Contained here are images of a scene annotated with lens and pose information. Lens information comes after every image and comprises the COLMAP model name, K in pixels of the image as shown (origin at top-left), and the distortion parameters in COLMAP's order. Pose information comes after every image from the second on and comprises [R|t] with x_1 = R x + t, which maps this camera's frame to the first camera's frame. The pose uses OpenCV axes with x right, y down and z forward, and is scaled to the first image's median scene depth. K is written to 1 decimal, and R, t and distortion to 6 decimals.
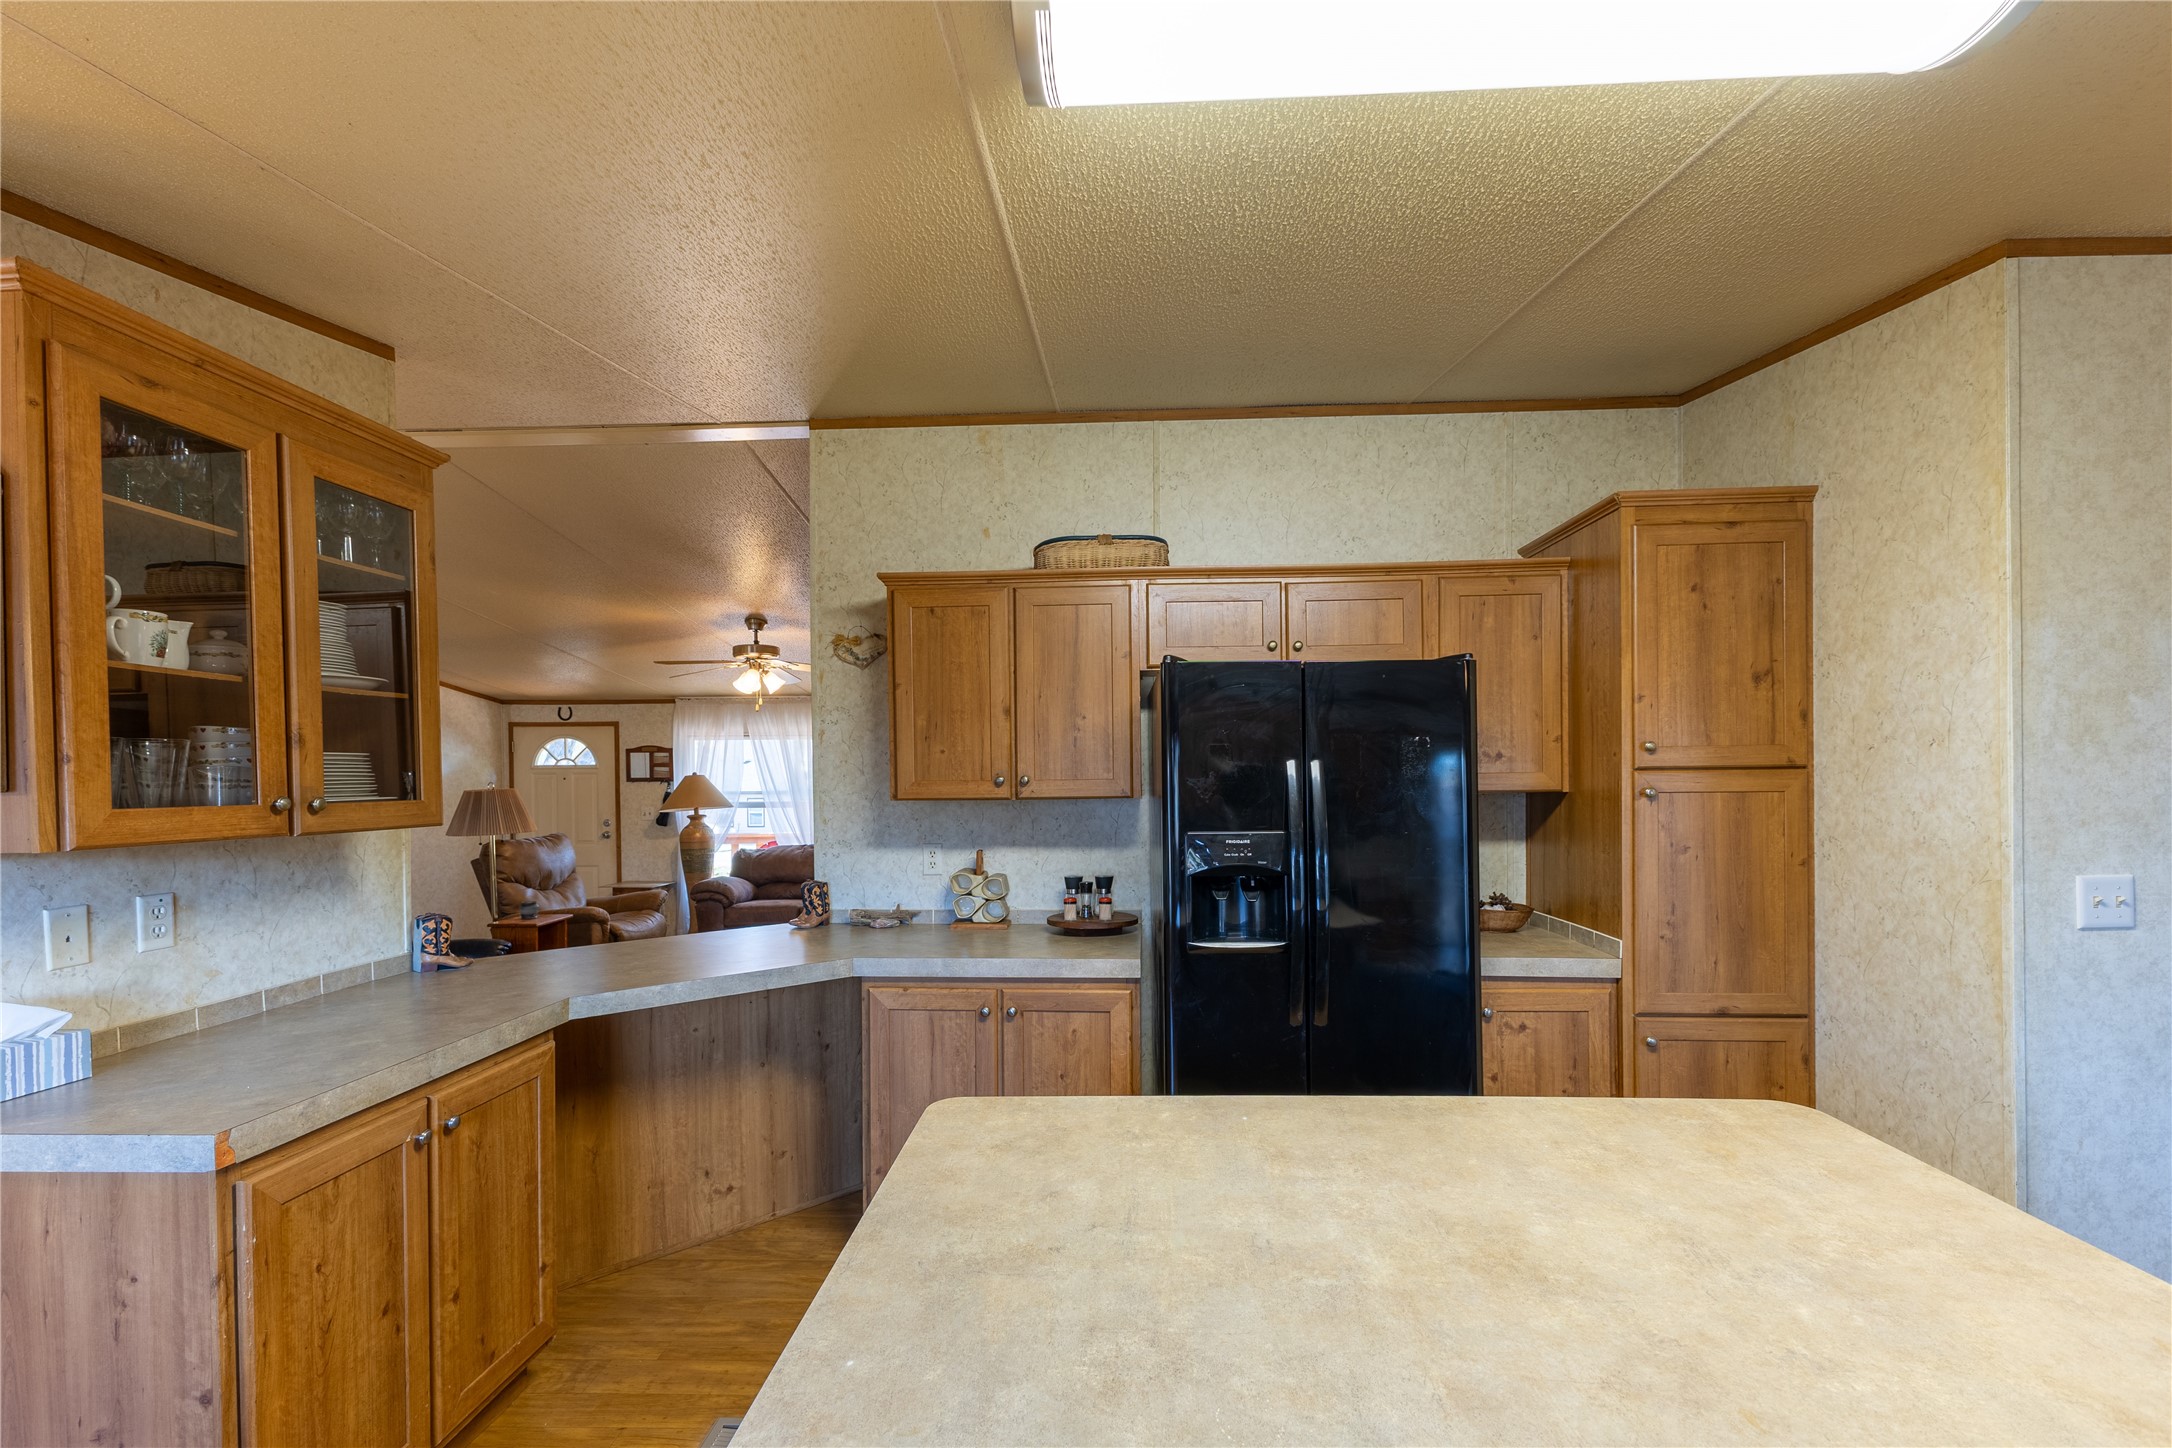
lens RADIAL K [[923.6, 0, 1085.1], [0, 923.6, 784.6], [0, 0, 1]] dist [0.003161, 0.000077]
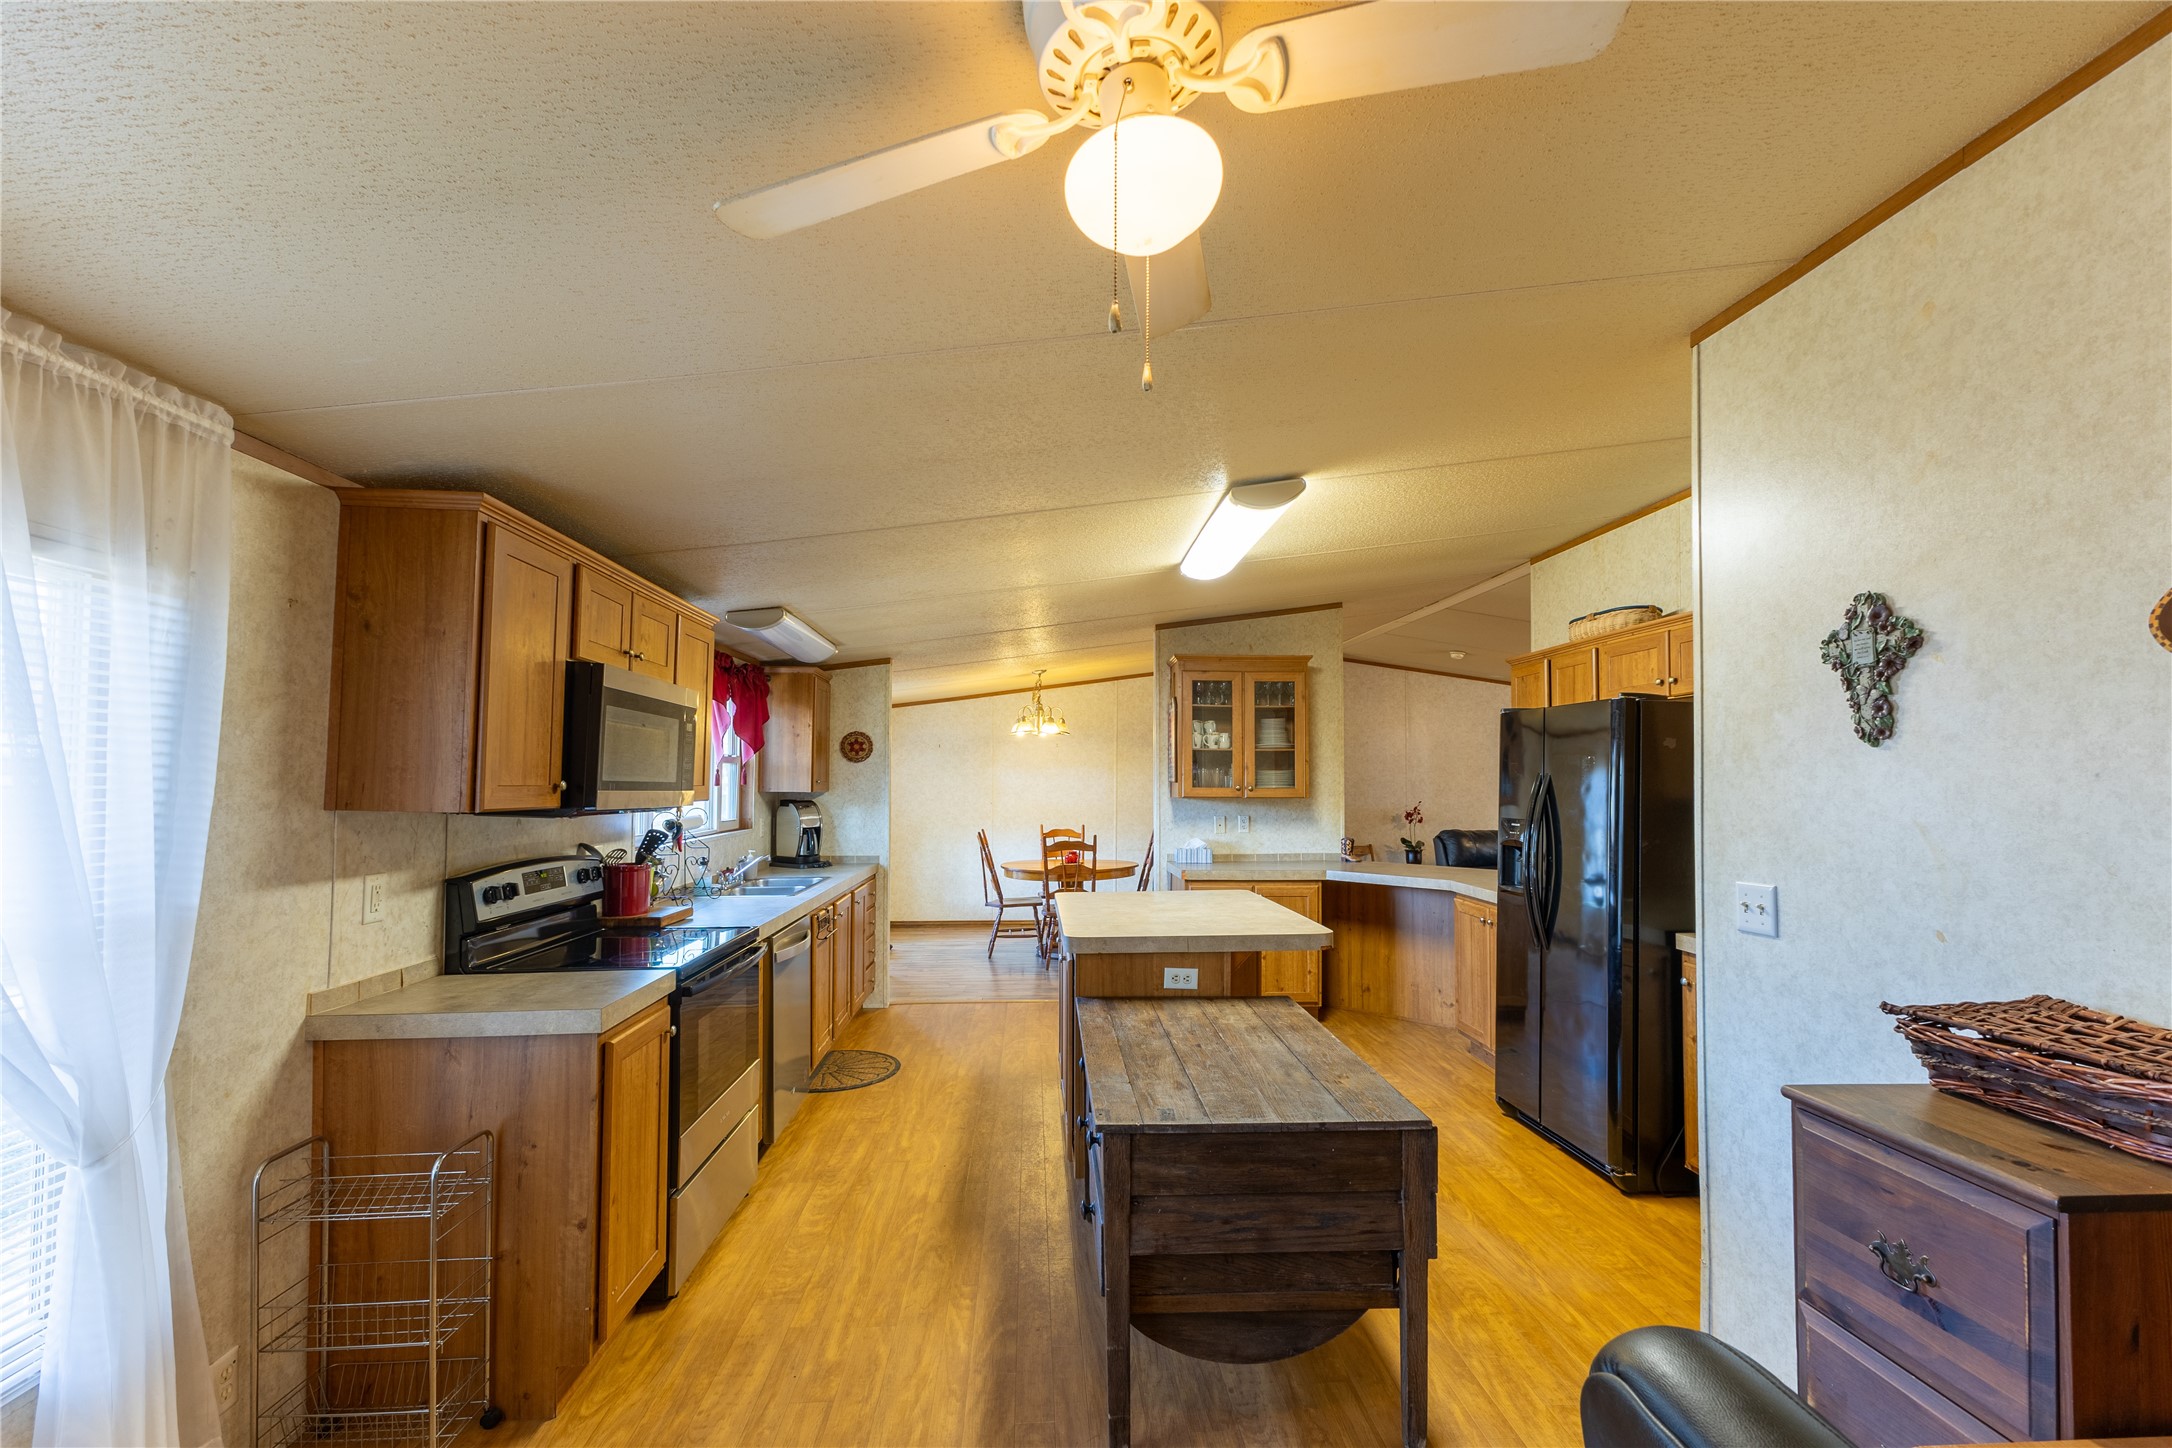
lens RADIAL K [[945.8, 0, 1111.2], [0, 945.8, 757.3], [0, 0, 1]] dist [0.008383, -0.000185]
pose [[0.123928, -0.015718, -0.992167, 1.704714], [-0.015345, 0.999725, -0.017755, -0.013171], [0.992173, 0.017425, 0.123653, 0.106137]]
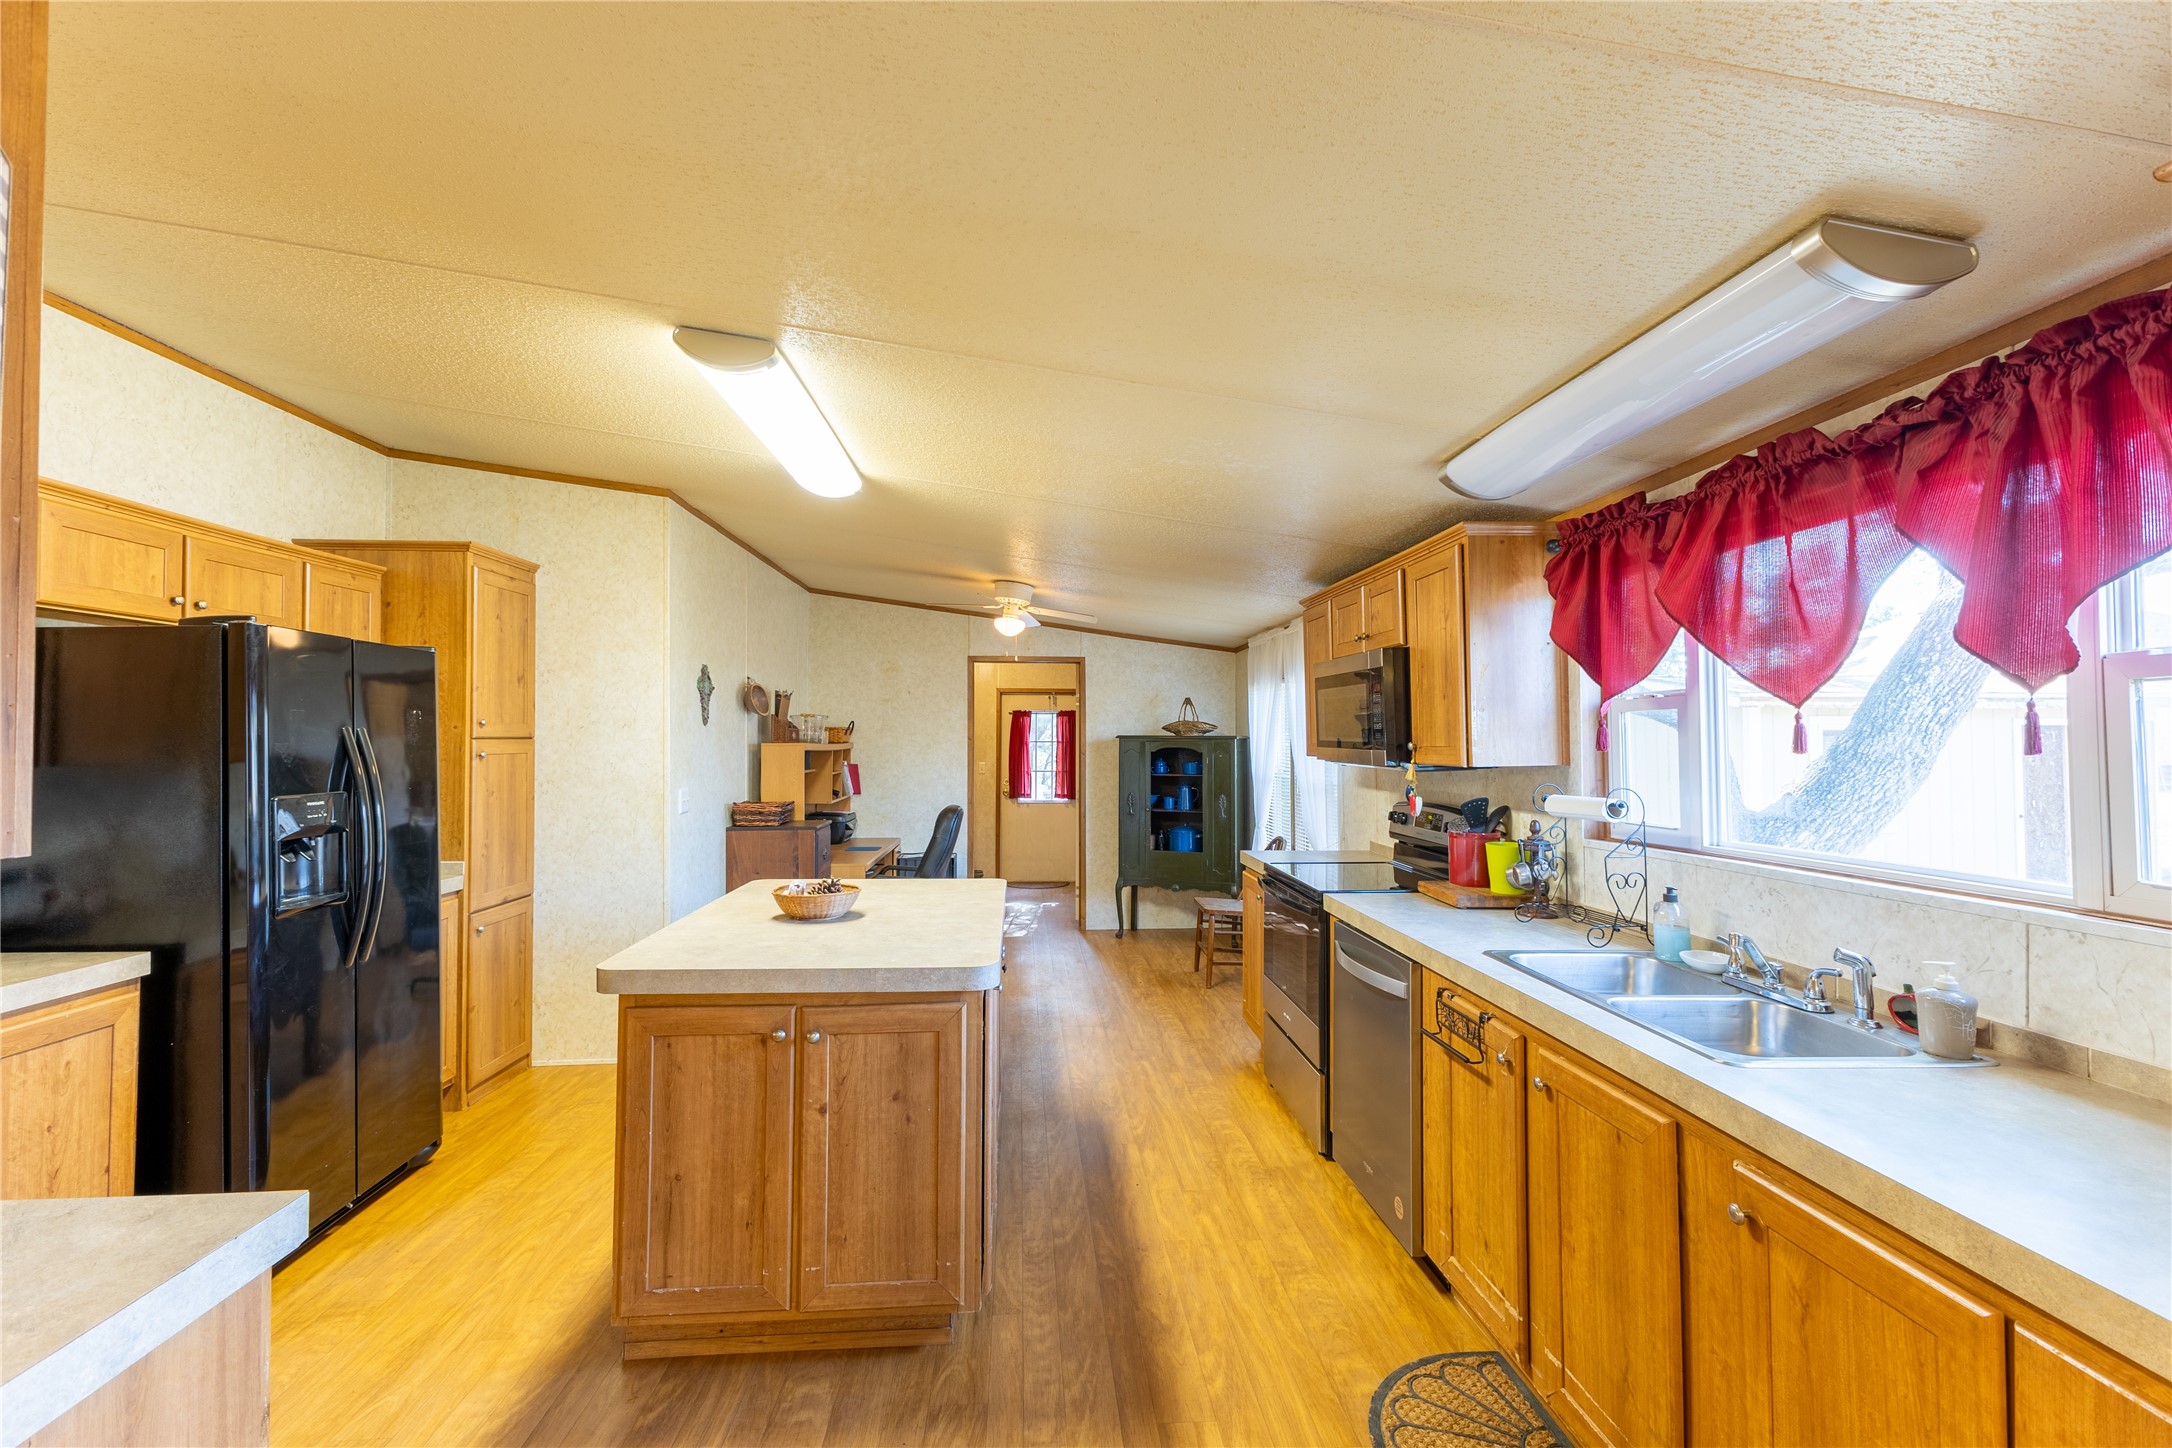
lens RADIAL K [[936.7, 0, 1078.8], [0, 936.7, 717.2], [0, 0, 1]] dist [0.011279, -0.002686]
pose [[-0.102980, 0.033163, 0.994130, -0.995248], [0.012264, 0.999410, -0.032069, 0.009512], [-0.994608, 0.008890, -0.103327, 0.243220]]
